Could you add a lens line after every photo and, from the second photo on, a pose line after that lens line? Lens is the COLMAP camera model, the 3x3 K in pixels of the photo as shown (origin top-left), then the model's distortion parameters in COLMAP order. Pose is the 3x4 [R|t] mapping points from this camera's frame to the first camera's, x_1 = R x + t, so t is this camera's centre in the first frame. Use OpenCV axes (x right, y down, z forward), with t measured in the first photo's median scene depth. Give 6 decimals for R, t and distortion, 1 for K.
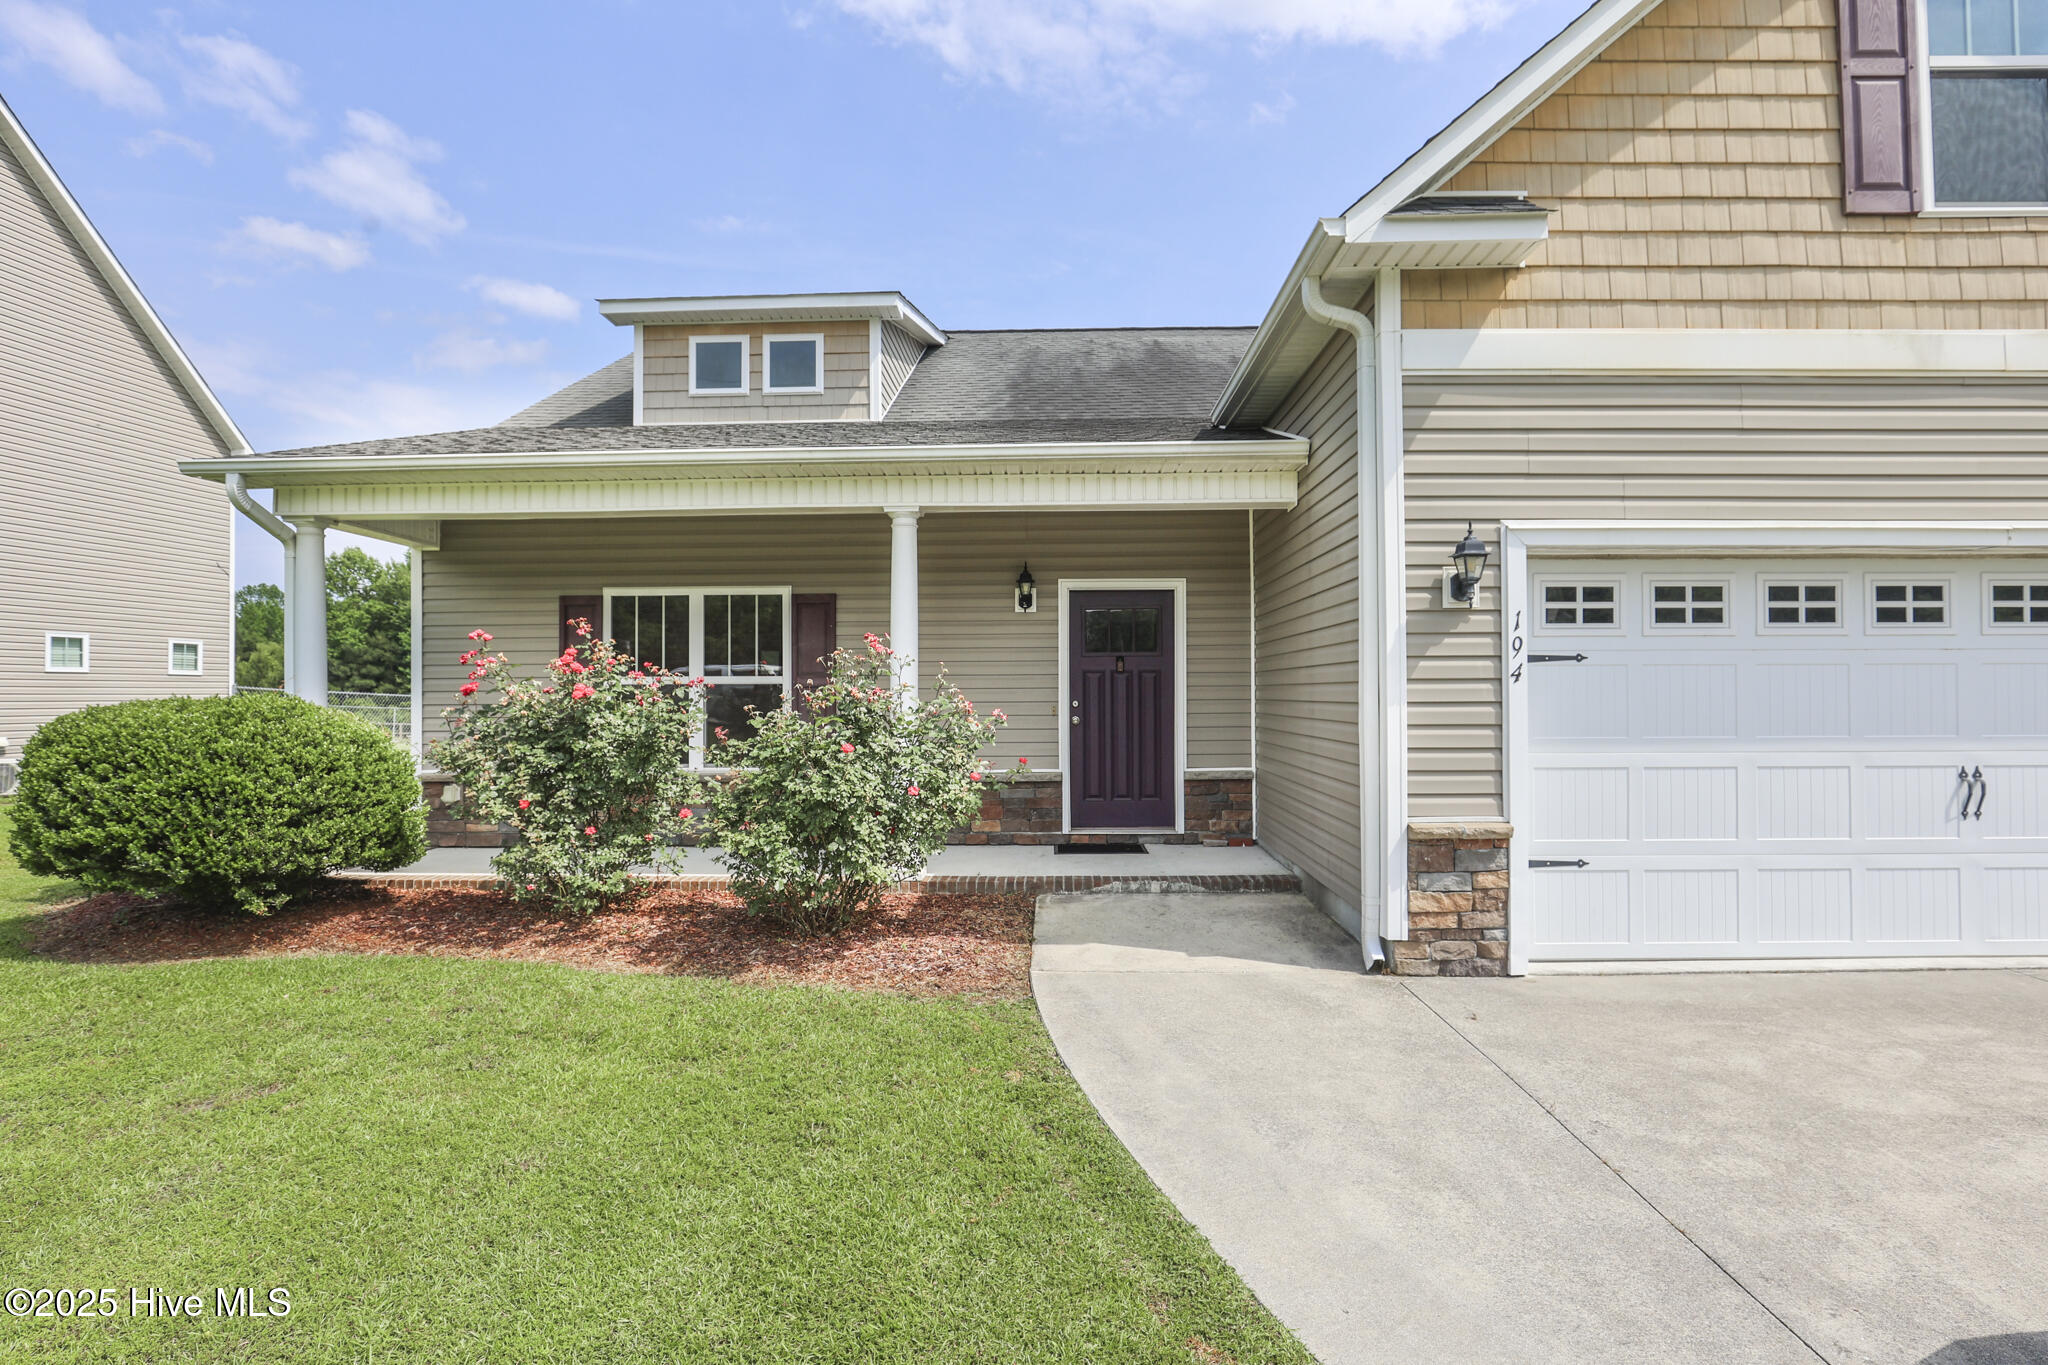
lens RADIAL K [[963.4, 0, 1024.0], [0, 963.4, 682.5], [0, 0, 1]] dist [-0.022331, 0.000313]
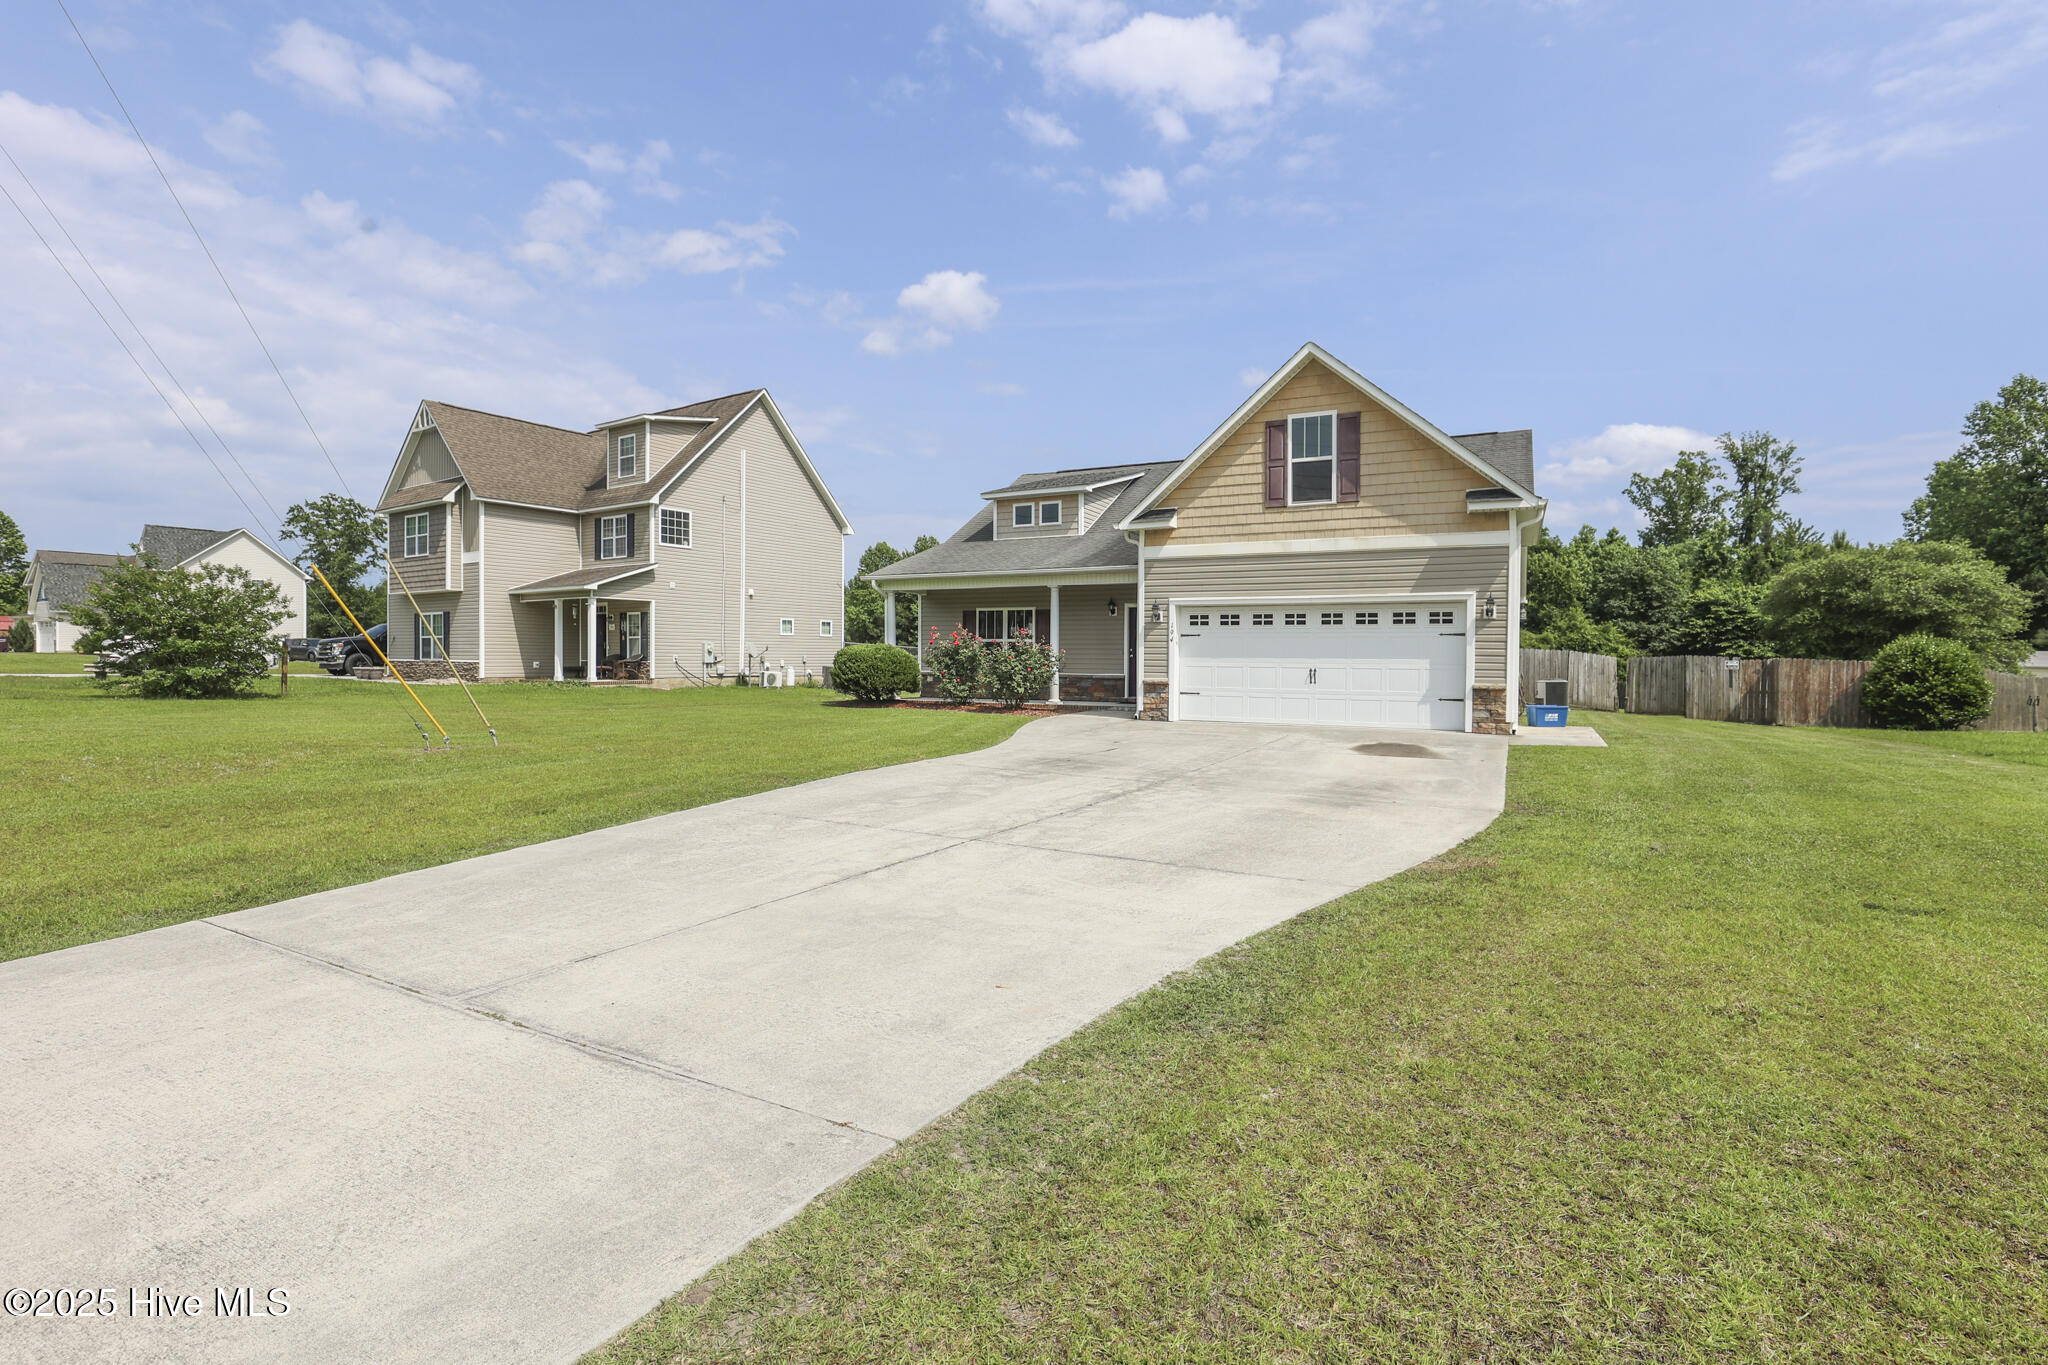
lens RADIAL K [[1095.8, 0, 1024.0], [0, 1095.8, 682.5], [0, 0, 1]] dist [-0.000111, 0.000002]
pose [[0.889108, 0.022777, -0.457131, 1.930945], [-0.007822, 0.999371, 0.034580, 0.014411], [0.457631, -0.027170, 0.888727, -3.001001]]
